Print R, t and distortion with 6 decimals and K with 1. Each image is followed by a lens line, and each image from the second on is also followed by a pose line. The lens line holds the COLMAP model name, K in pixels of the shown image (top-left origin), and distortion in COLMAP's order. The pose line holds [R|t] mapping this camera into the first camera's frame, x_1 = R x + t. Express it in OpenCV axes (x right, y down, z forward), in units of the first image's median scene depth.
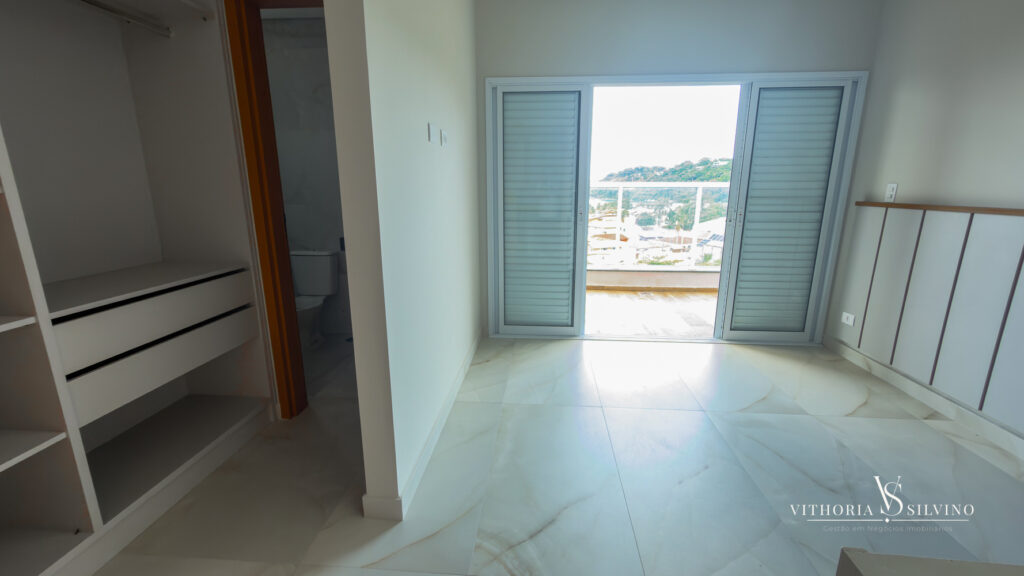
lens RADIAL K [[429.9, 0, 514.5], [0, 429.9, 286.8], [0, 0, 1]] dist [0.001124, -0.000503]
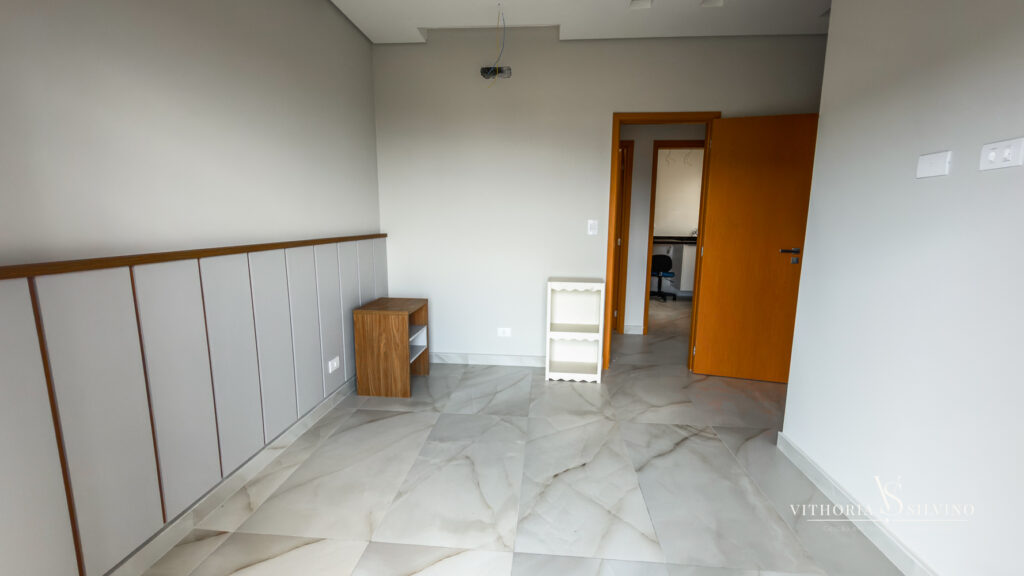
lens RADIAL K [[429.9, 0, 511.2], [0, 429.9, 285.0], [0, 0, 1]] dist [0.001124, -0.000503]
pose [[-0.999746, -0.015661, 0.016190, 0.342454], [-0.008389, 0.925917, 0.377633, -0.283590], [-0.020904, 0.377401, -0.925814, 1.146172]]
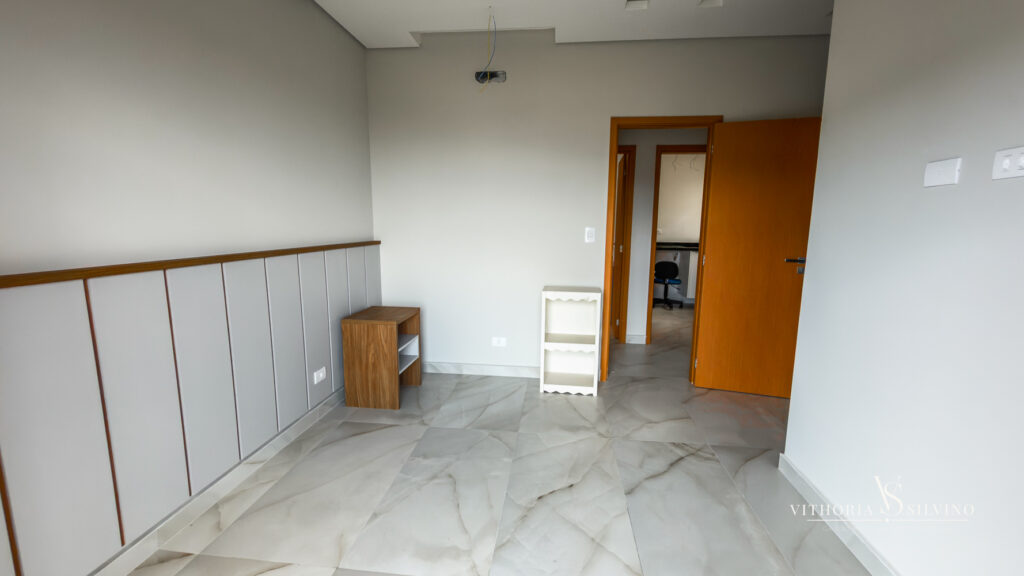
lens RADIAL K [[429.9, 0, 511.4], [0, 429.9, 284.6], [0, 0, 1]] dist [0.001124, -0.000503]
pose [[-0.998883, -0.020882, 0.042386, 0.300175], [-0.003779, 0.929476, 0.368863, -0.284937], [-0.047099, 0.368291, -0.928517, 1.113369]]
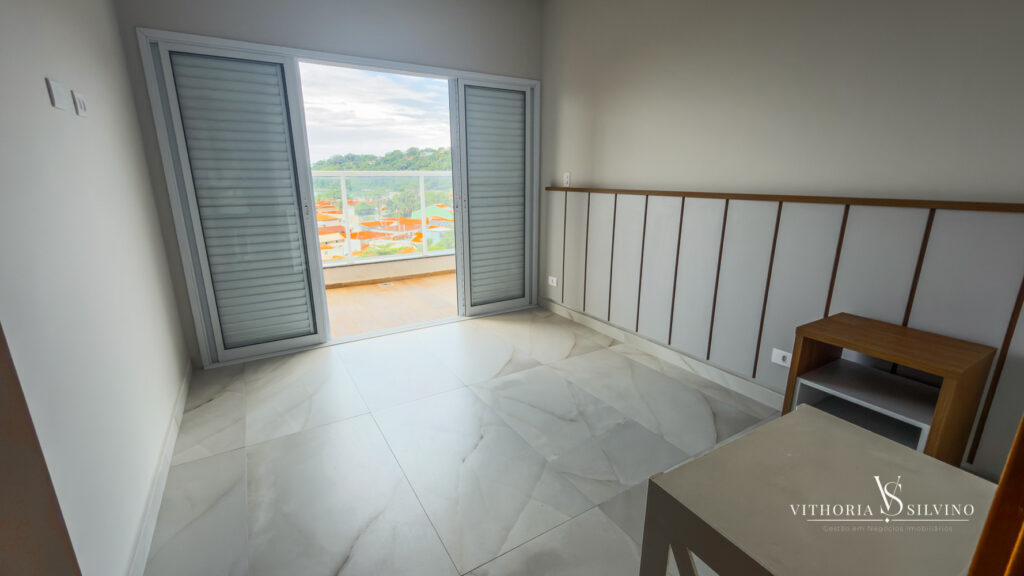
lens RADIAL K [[429.9, 0, 514.1], [0, 429.9, 285.8], [0, 0, 1]] dist [0.001124, -0.000503]
pose [[0.811550, -0.147473, 0.565366, -0.023783], [0.135161, 0.988761, 0.063898, -0.007557], [-0.568435, 0.024559, 0.822361, 0.037576]]
